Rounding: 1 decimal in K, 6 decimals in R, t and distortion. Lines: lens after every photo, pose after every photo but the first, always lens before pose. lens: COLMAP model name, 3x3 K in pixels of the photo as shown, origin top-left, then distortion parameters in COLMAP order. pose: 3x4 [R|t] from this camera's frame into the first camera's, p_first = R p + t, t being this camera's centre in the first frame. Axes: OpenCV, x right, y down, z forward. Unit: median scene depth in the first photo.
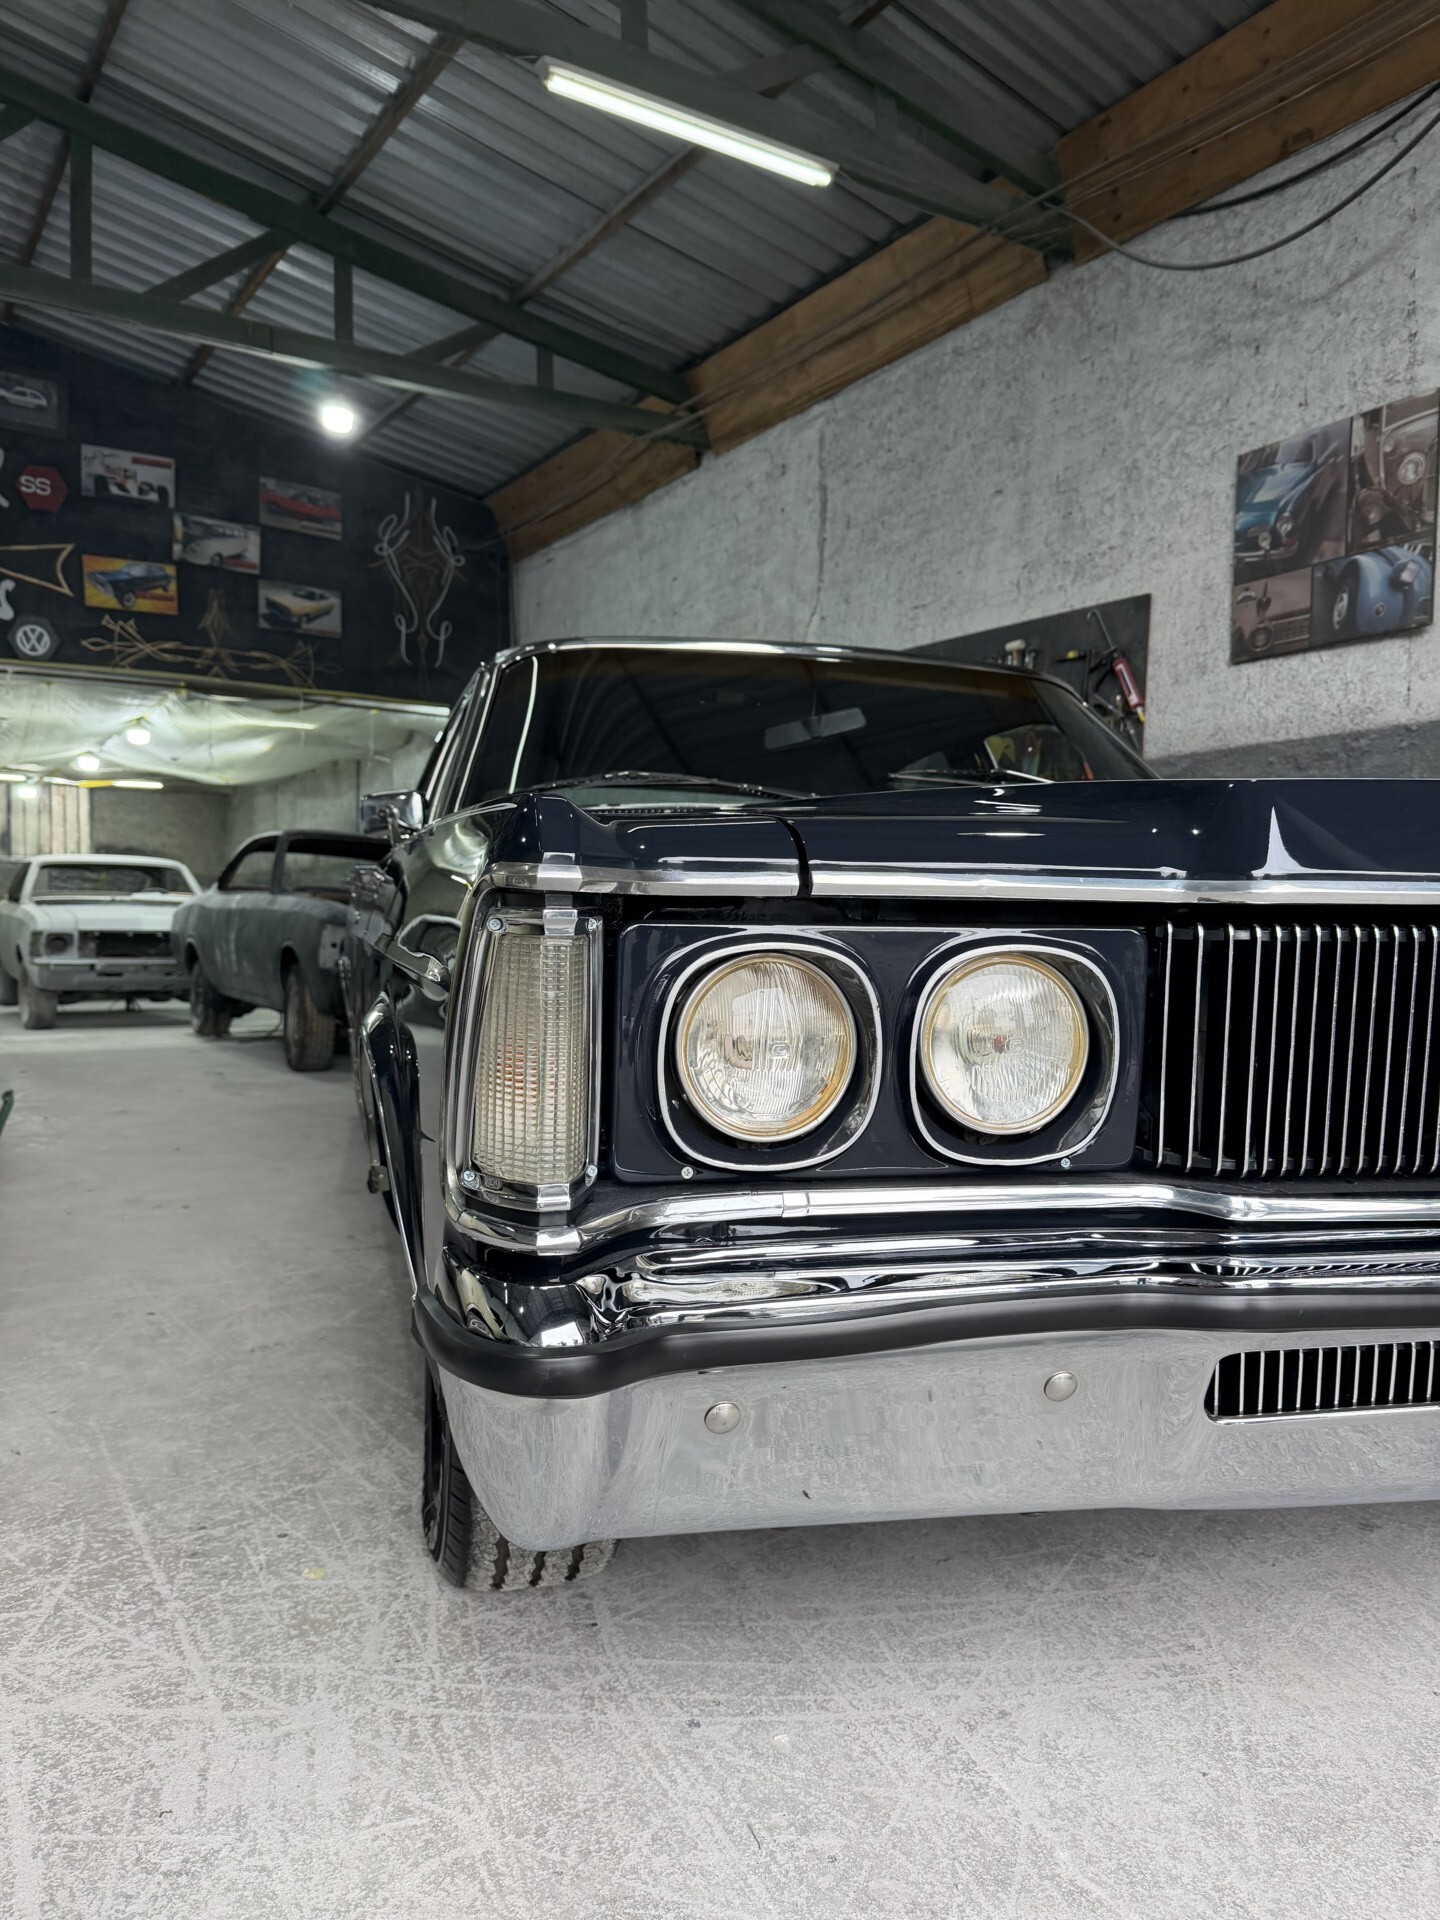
lens RADIAL K [[1363.1, 0, 715.3], [0, 1363.1, 963.2], [0, 0, 1]] dist [0.036350, -0.010041]
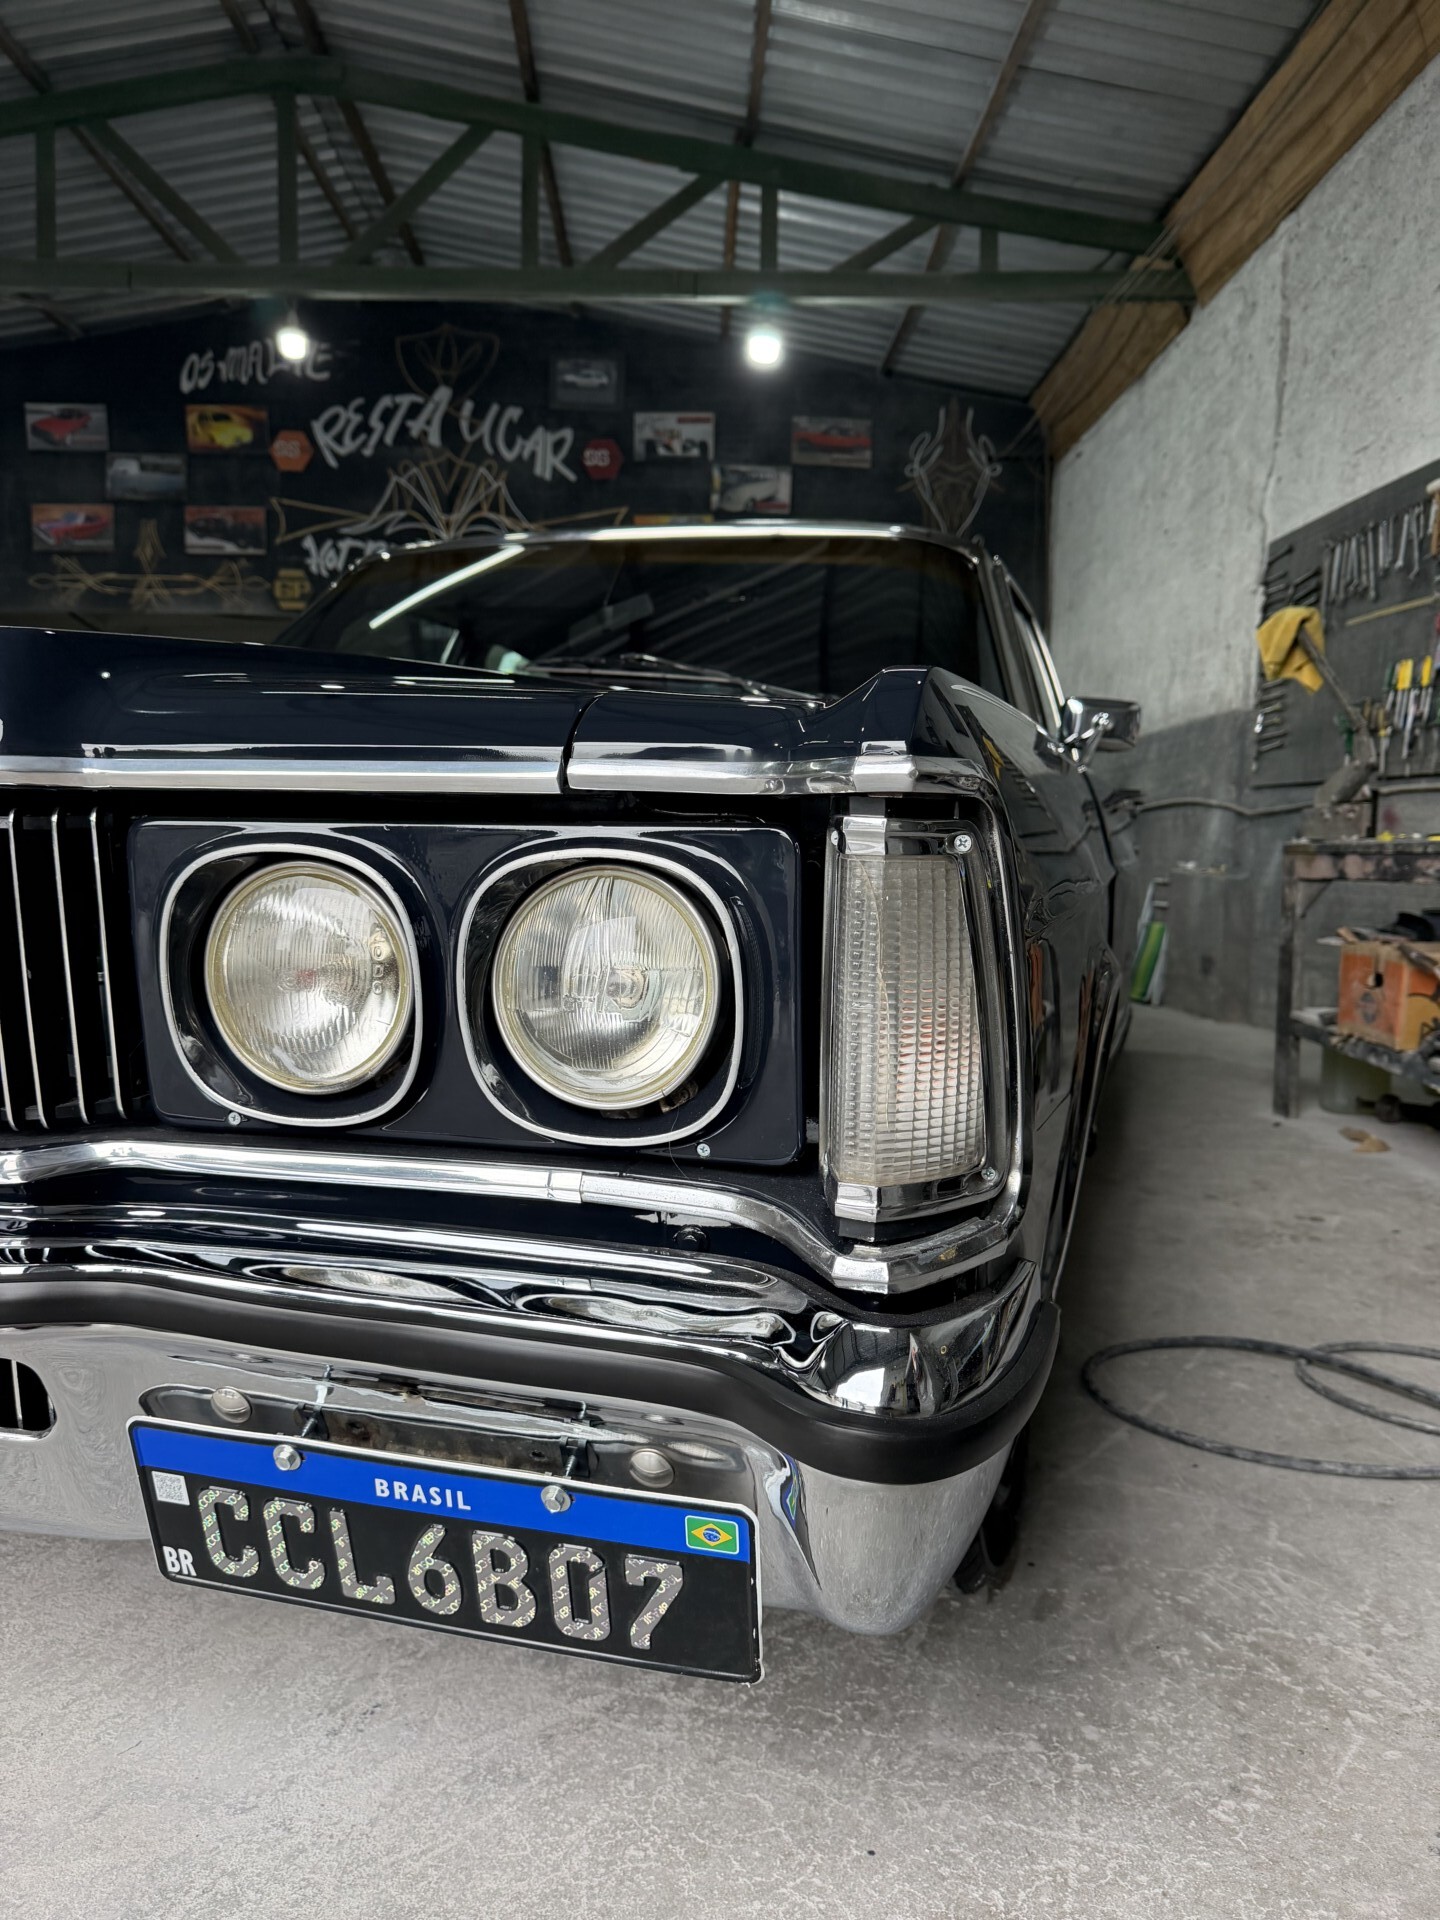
lens RADIAL K [[1363.1, 0, 716.3], [0, 1363.1, 963.5], [0, 0, 1]] dist [0.036350, -0.010041]
pose [[0.864105, 0.042005, -0.501556, 0.216054], [-0.016183, 0.998315, 0.055728, 0.005347], [0.503052, -0.040039, 0.863328, 0.074119]]
